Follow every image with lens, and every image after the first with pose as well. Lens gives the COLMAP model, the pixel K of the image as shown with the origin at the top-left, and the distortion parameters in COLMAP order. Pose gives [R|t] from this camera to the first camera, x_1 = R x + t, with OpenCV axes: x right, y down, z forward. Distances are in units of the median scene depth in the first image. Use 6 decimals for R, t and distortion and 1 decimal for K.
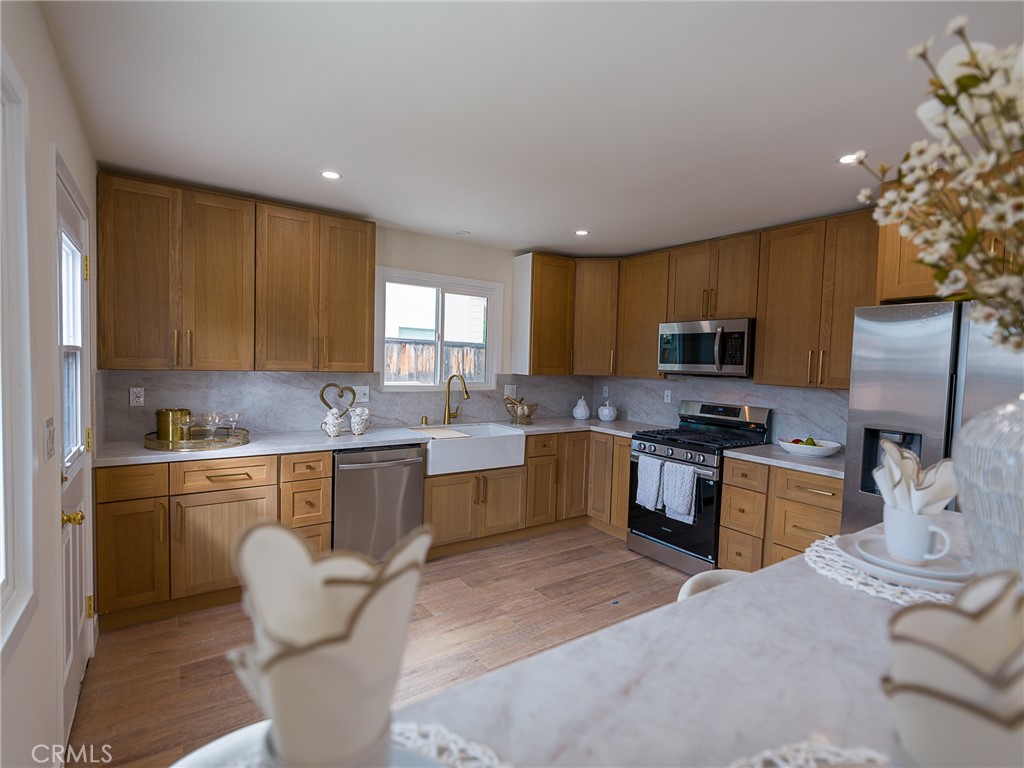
lens RADIAL K [[506.7, 0, 516.1], [0, 506.7, 382.4], [0, 0, 1]] dist [0.000373, -0.000518]
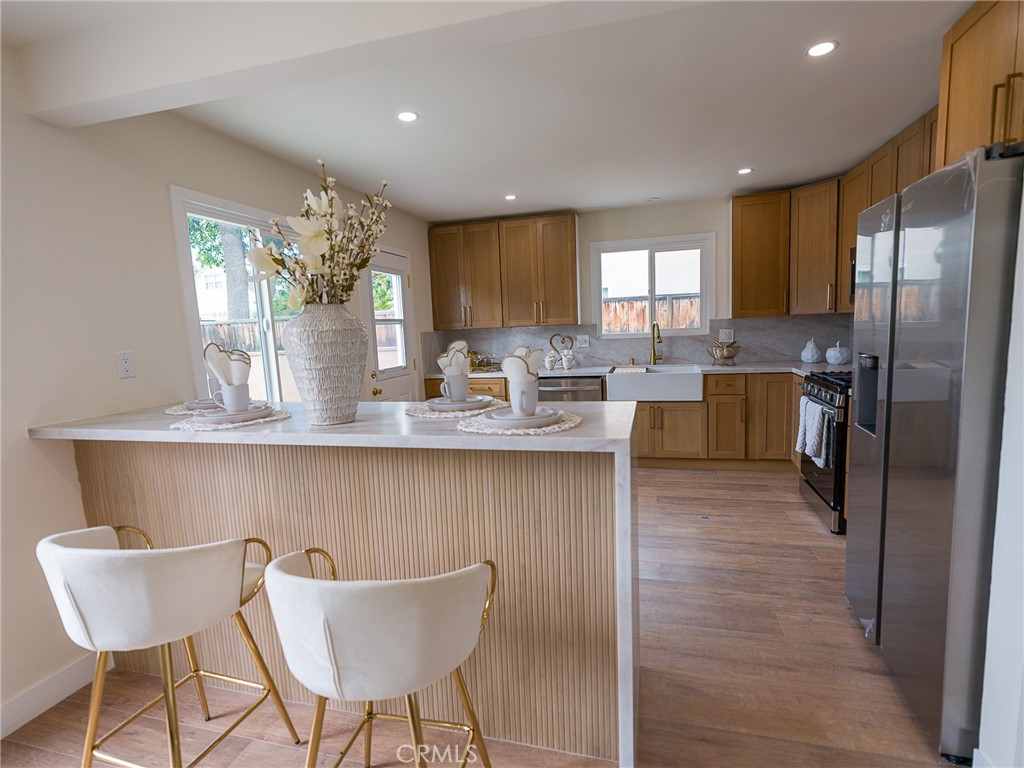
lens RADIAL K [[511.7, 0, 512.0], [0, 511.7, 384.0], [0, 0, 1]] dist [0.001136, -0.000068]
pose [[0.637764, 0.031120, -0.769603, 0.626245], [0.030306, 0.997396, 0.065446, 0.042253], [0.769635, -0.065063, 0.635160, -0.022336]]
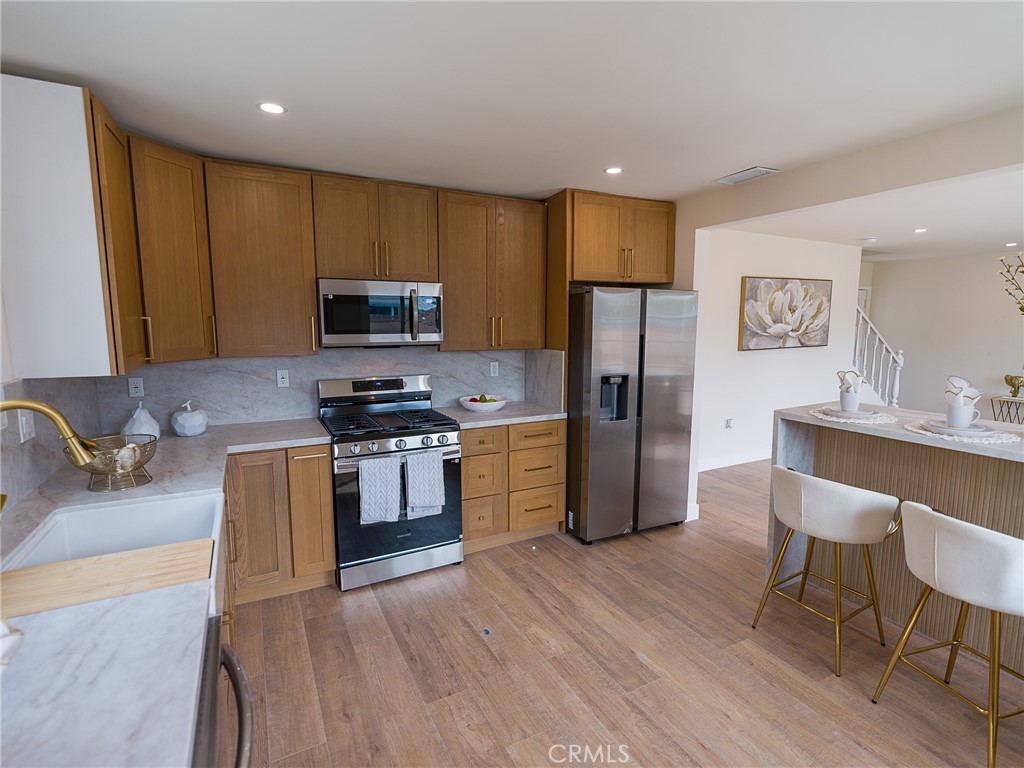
lens RADIAL K [[506.7, 0, 516.1], [0, 506.7, 382.4], [0, 0, 1]] dist [0.000373, -0.000518]
pose [[0.111688, -0.150993, 0.982205, -0.433951], [0.044873, 0.988147, 0.146804, -0.067337], [-0.992730, 0.027678, 0.117139, 0.673390]]
